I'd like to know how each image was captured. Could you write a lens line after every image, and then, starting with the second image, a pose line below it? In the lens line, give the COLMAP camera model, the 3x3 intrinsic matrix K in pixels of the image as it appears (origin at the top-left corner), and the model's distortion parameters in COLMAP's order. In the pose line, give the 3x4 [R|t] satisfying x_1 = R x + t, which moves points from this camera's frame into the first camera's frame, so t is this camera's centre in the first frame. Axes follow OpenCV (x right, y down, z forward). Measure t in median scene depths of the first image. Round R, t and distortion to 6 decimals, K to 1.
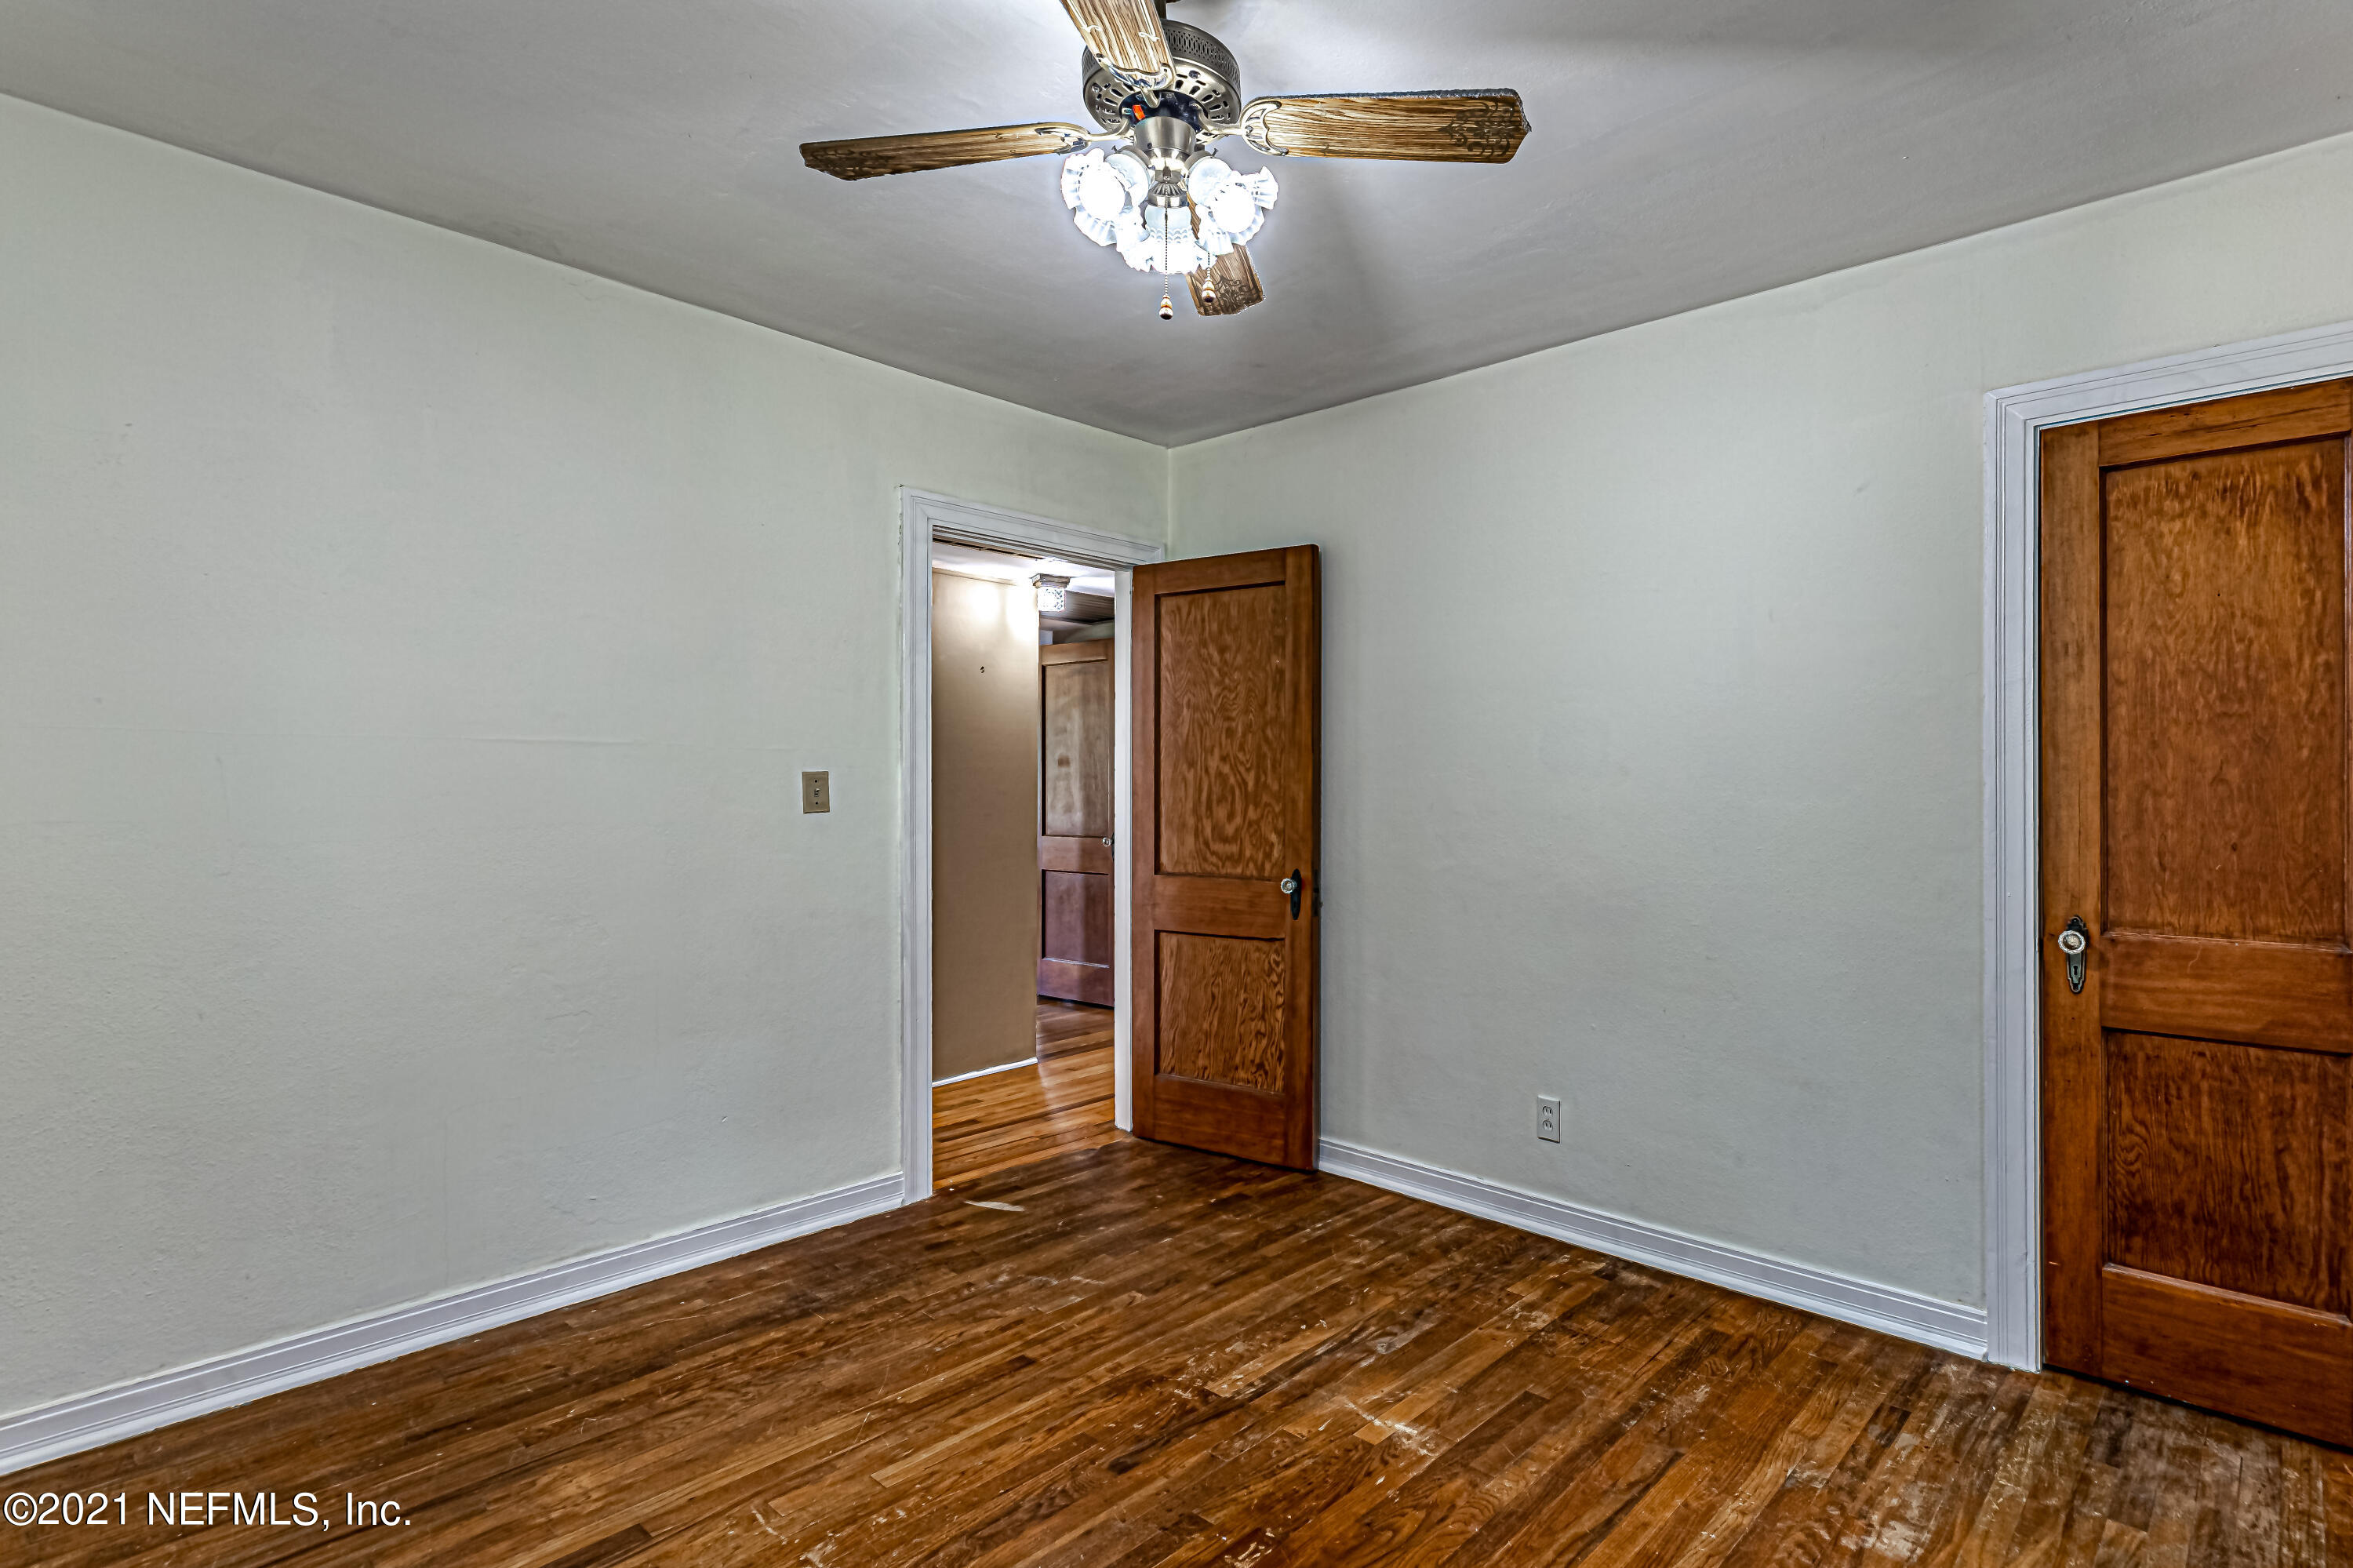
lens RADIAL K [[1053.1, 0, 1176.5], [0, 1053.1, 784.0], [0, 0, 1]] dist [0.001826, 0.000462]
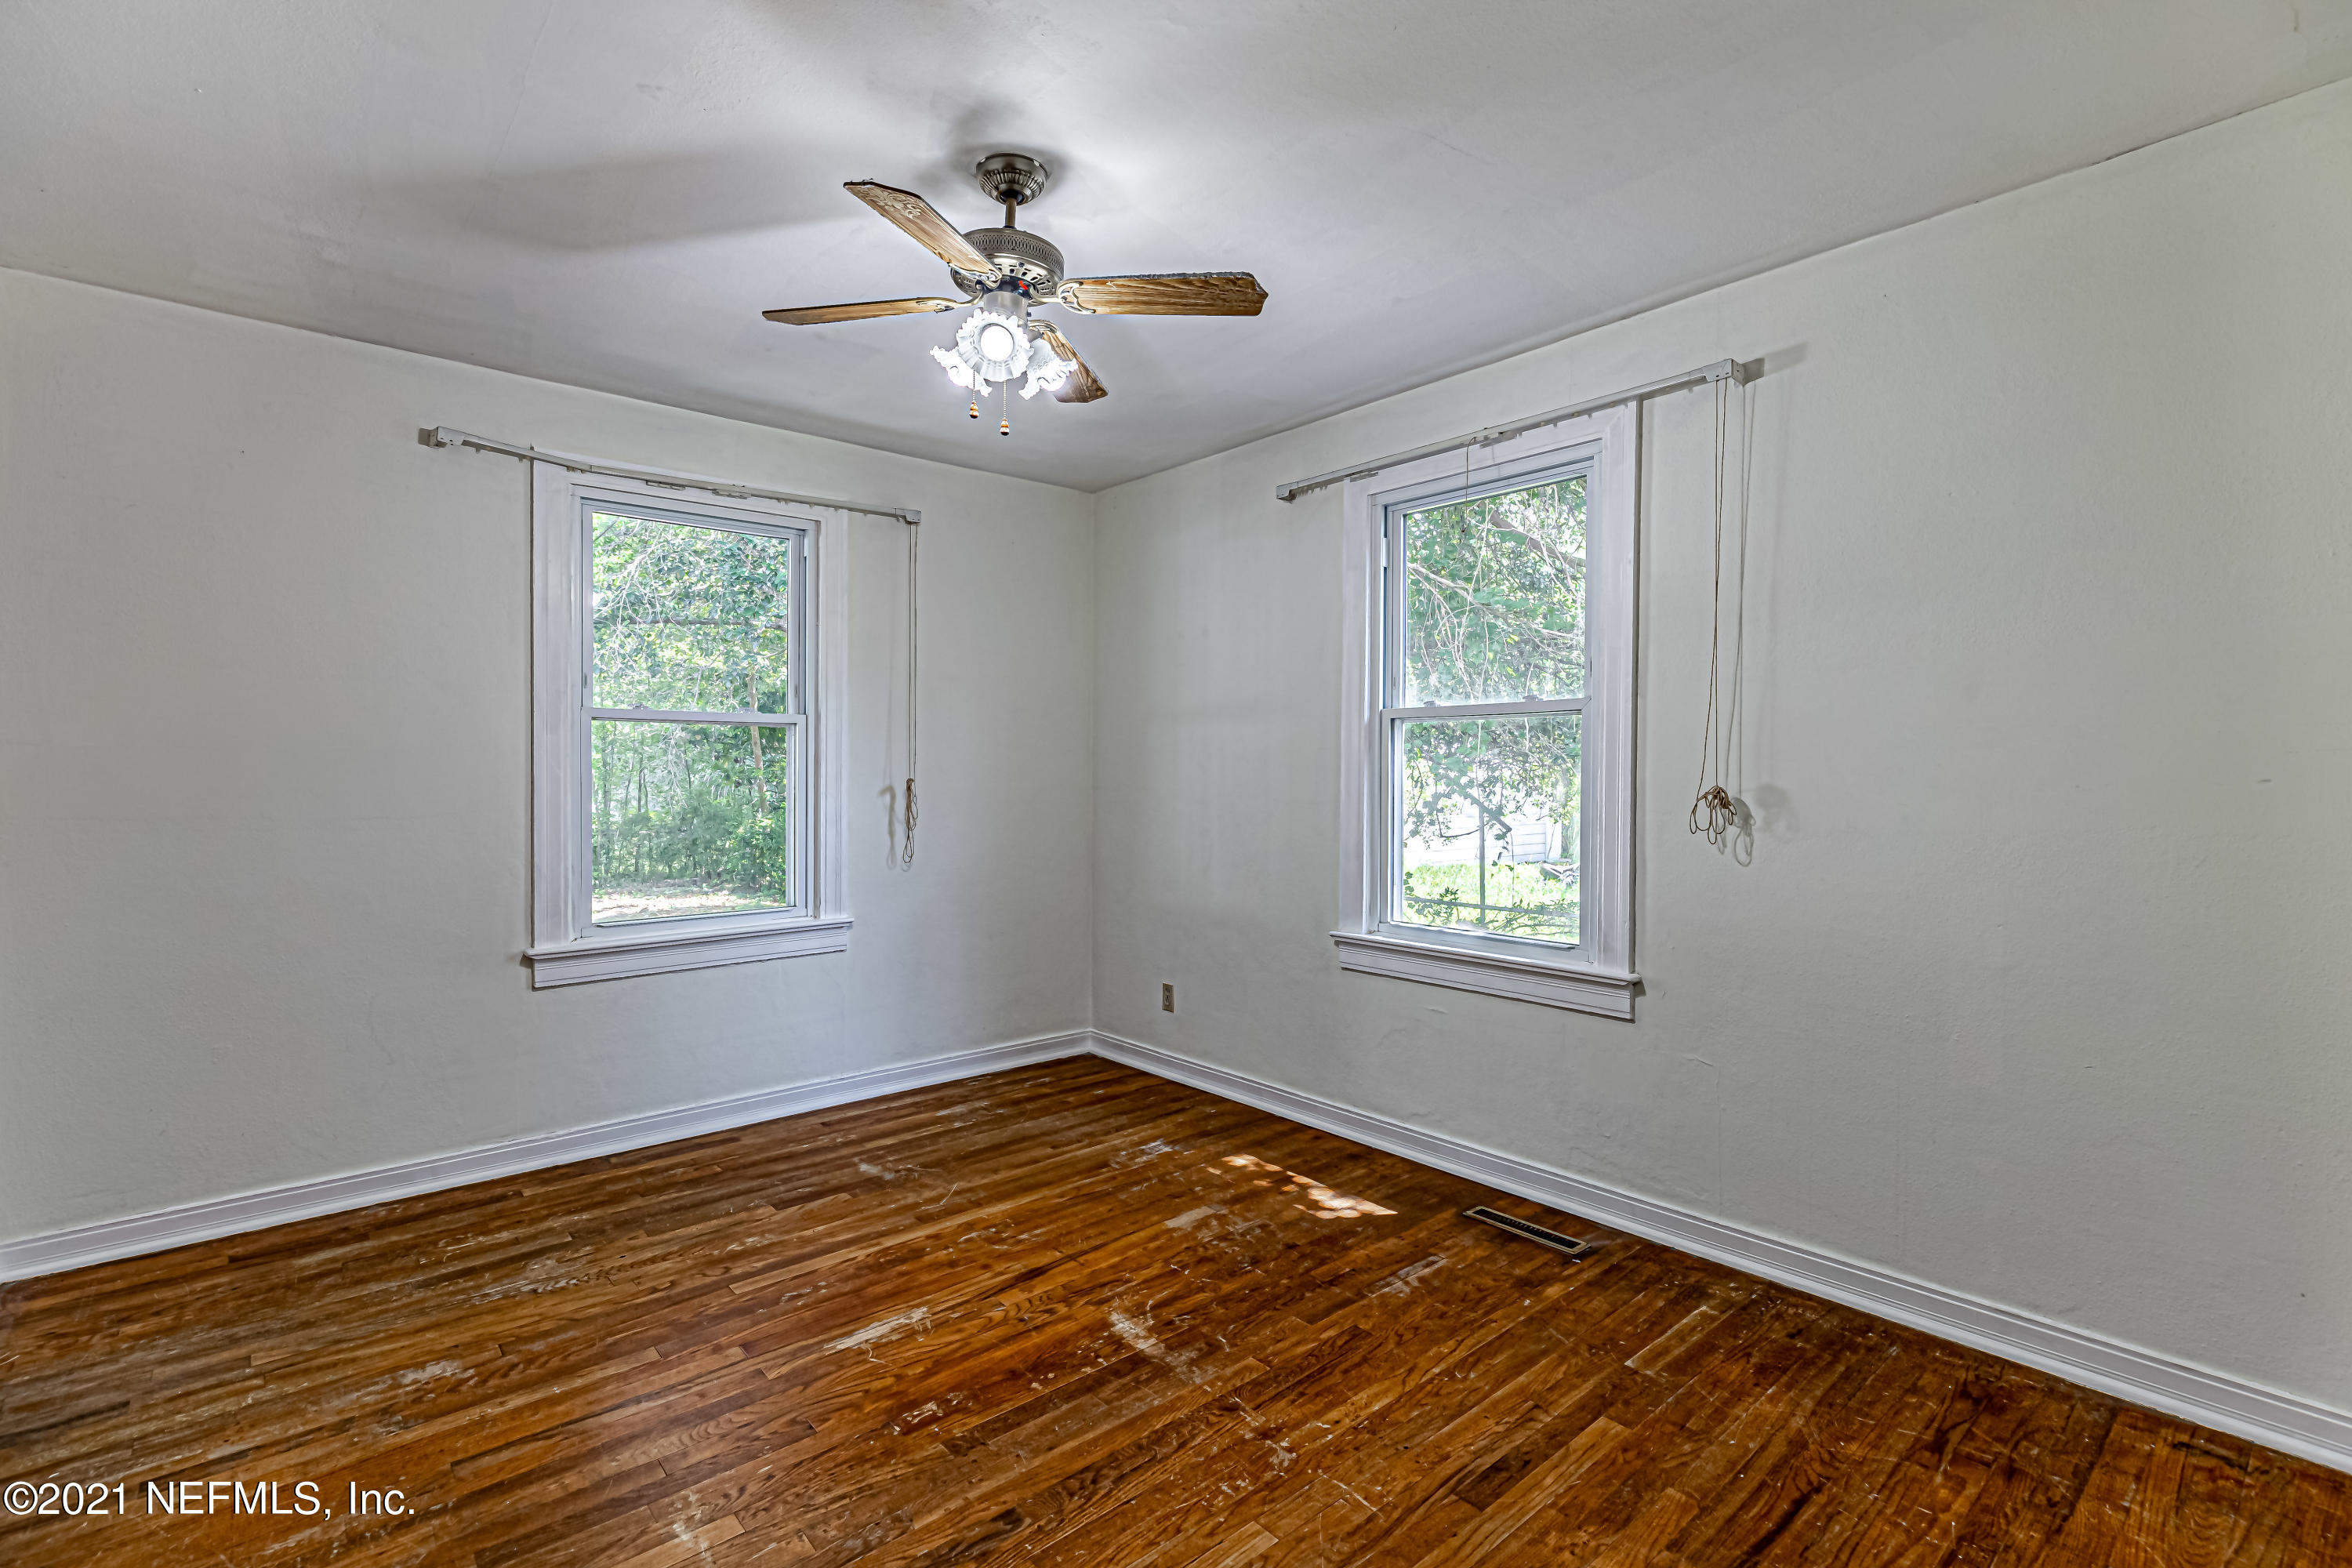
lens RADIAL K [[1052.6, 0, 1176.0], [0, 1052.6, 784.0], [0, 0, 1]] dist [0.001826, 0.000462]
pose [[-0.999929, -0.004408, 0.011115, -0.221996], [-0.004327, 0.999963, 0.007378, -0.019271], [-0.011147, 0.007329, -0.999911, 2.063250]]
